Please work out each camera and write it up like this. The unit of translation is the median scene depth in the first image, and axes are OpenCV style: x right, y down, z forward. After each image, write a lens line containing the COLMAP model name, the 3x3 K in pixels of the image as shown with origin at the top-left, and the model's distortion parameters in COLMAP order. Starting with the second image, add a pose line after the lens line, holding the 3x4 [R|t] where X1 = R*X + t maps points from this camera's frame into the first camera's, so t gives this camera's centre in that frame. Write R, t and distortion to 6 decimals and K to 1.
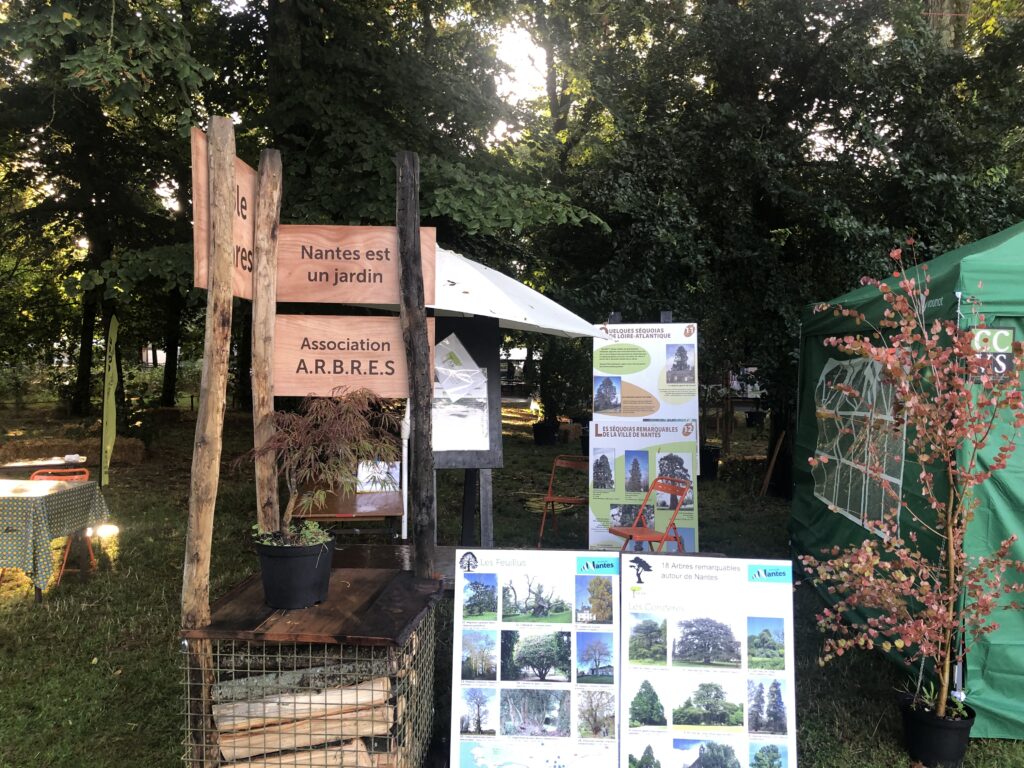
lens RADIAL K [[841.5, 0, 510.7], [0, 841.5, 382.0], [0, 0, 1]] dist [0.108037, 0.001042]
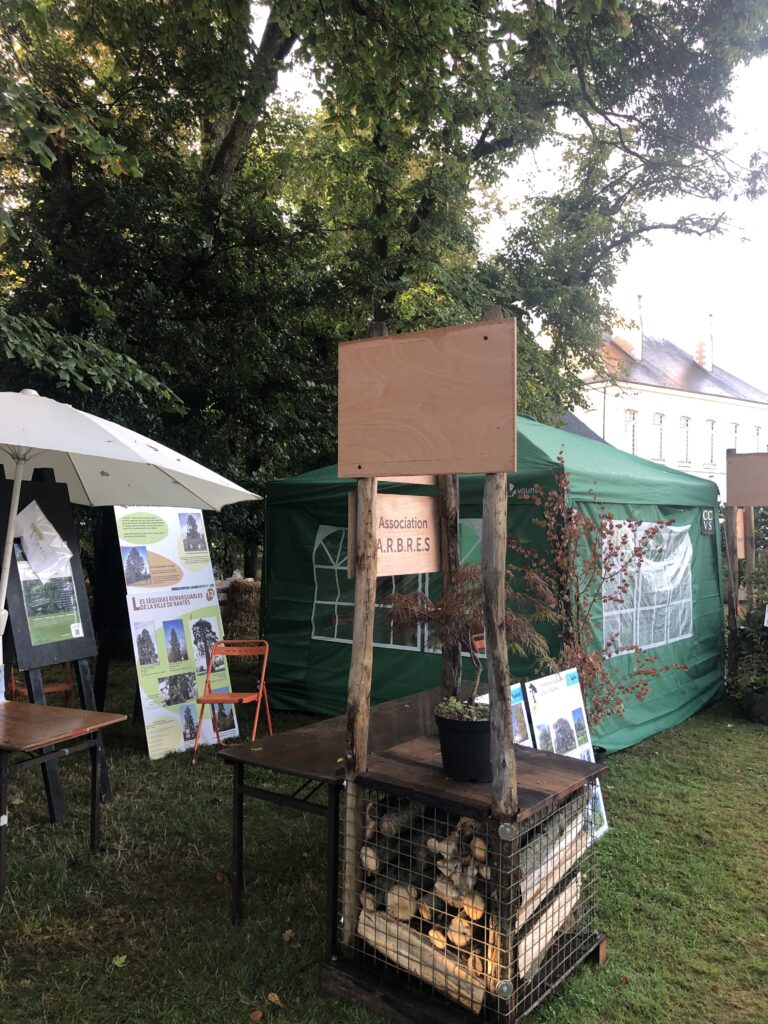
lens RADIAL K [[841.5, 0, 382.7], [0, 841.5, 514.4], [0, 0, 1]] dist [0.108037, 0.001042]
pose [[0.545102, -0.001729, 0.838368, -0.554161], [0.028041, 0.999476, -0.016171, -0.020277], [-0.837901, 0.032324, 0.544865, 0.243411]]
